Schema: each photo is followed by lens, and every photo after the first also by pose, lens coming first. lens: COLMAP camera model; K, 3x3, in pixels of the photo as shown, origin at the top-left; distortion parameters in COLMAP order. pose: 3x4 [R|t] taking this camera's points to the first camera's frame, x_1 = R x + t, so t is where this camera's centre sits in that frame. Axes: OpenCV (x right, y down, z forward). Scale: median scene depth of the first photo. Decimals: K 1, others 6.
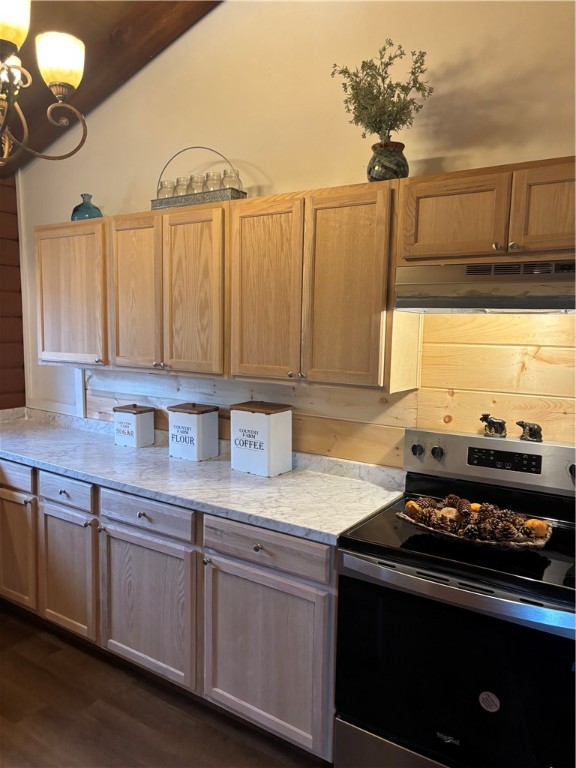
lens RADIAL K [[576.3, 0, 285.0], [0, 576.3, 380.4], [0, 0, 1]] dist [0.052308, -0.064813]
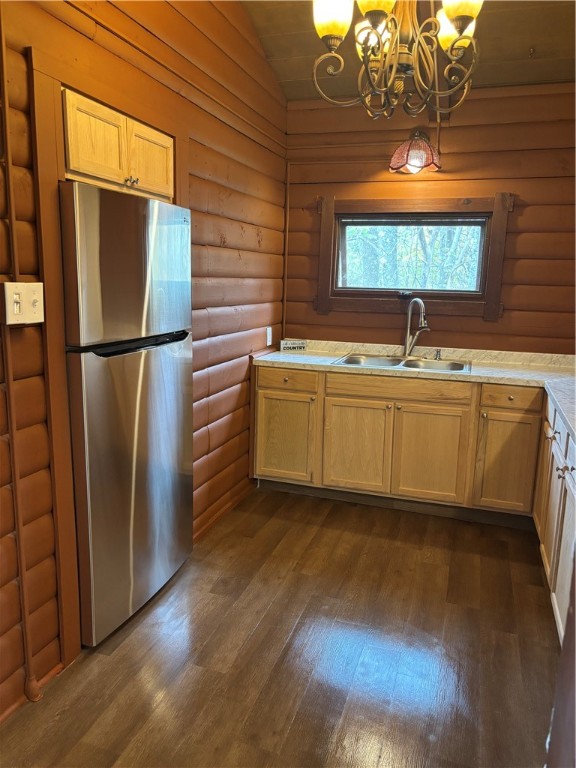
lens RADIAL K [[576.3, 0, 285.0], [0, 576.3, 380.4], [0, 0, 1]] dist [0.052308, -0.064813]
pose [[0.285349, 0.174536, -0.942398, 0.440978], [-0.118095, 0.982189, 0.146147, 0.017702], [0.951120, 0.069589, 0.300878, 0.289341]]
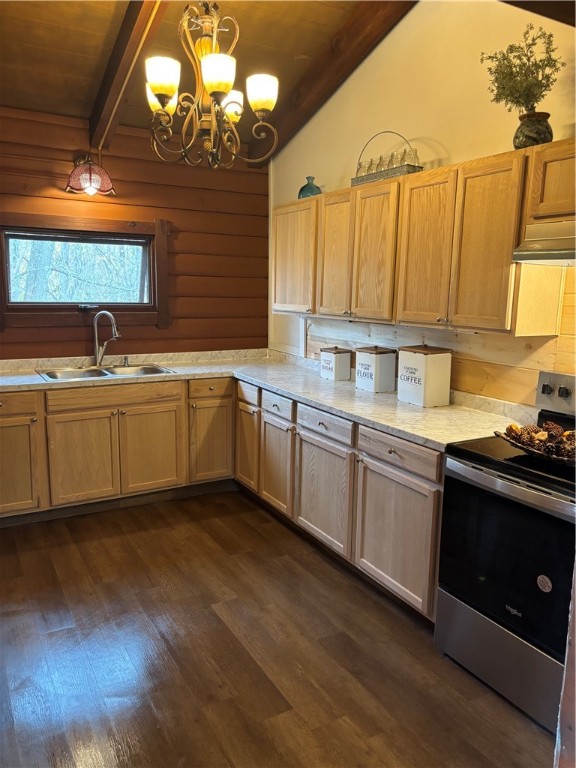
lens RADIAL K [[576.3, 0, 285.0], [0, 576.3, 380.4], [0, 0, 1]] dist [0.052308, -0.064813]
pose [[0.896880, 0.074833, -0.435897, 0.241831], [-0.051275, 0.996529, 0.065580, 0.049969], [0.439291, -0.036466, 0.897604, -0.212741]]
